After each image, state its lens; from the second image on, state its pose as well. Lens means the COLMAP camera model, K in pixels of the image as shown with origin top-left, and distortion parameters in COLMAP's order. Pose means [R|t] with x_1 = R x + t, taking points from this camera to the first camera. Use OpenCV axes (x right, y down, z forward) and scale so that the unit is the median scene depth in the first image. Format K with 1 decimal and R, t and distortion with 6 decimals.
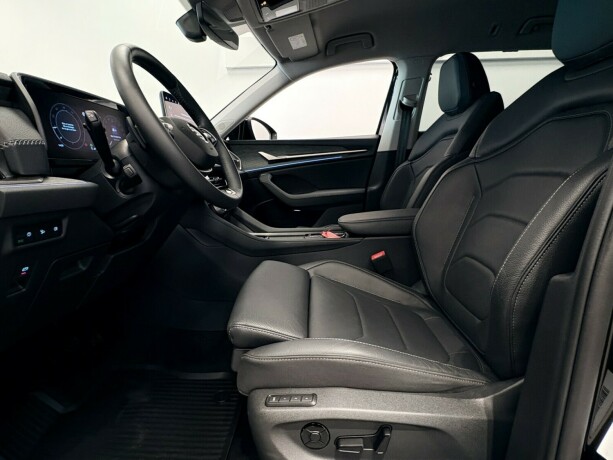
lens RADIAL K [[323.9, 0, 312.2], [0, 323.9, 226.7], [0, 0, 1]] dist [-0.004093, -0.001882]
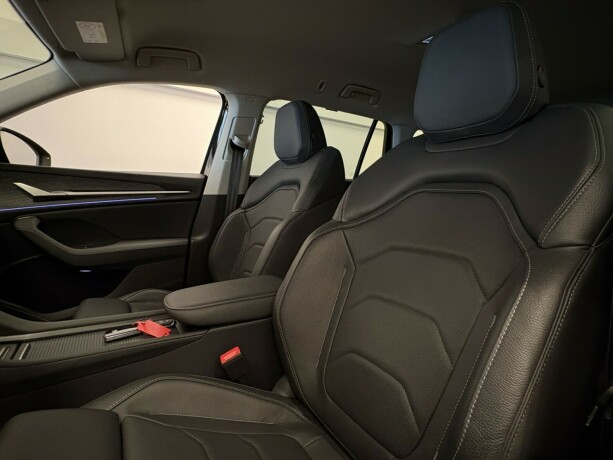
lens RADIAL K [[323.9, 0, 305.2], [0, 323.9, 231.5], [0, 0, 1]] dist [-0.004093, -0.001882]
pose [[0.845310, 0.008019, 0.534215, -0.023528], [0.037035, 0.996603, -0.073562, -0.081246], [-0.532991, 0.081968, 0.842142, 0.207089]]
